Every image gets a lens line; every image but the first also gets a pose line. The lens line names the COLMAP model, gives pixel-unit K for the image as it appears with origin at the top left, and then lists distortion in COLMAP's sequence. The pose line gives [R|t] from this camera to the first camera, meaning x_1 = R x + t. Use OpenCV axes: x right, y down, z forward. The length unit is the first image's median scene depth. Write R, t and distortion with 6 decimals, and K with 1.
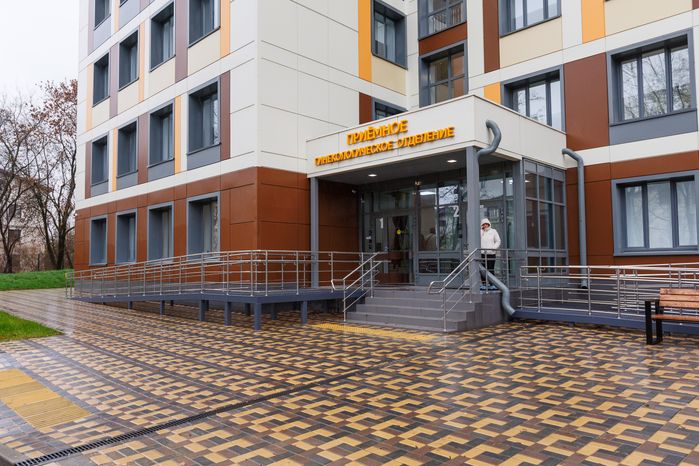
lens RADIAL K [[504.2, 0, 349.7], [0, 504.2, 233.4], [0, 0, 1]] dist [-0.059761, 0.000240]
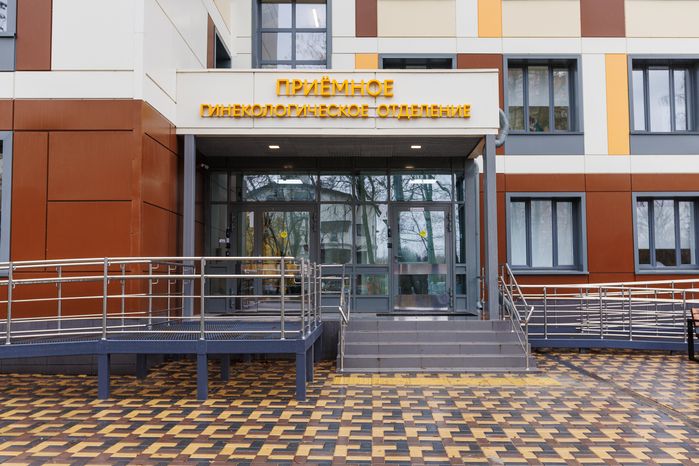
lens RADIAL K [[630.3, 0, 350.8], [0, 630.3, 240.8], [0, 0, 1]] dist [-0.041686, -0.014914]
pose [[0.695603, 0.048803, 0.716767, -0.510693], [-0.048074, 0.998616, -0.021339, 0.021538], [-0.716816, -0.019615, 0.696986, 0.381727]]
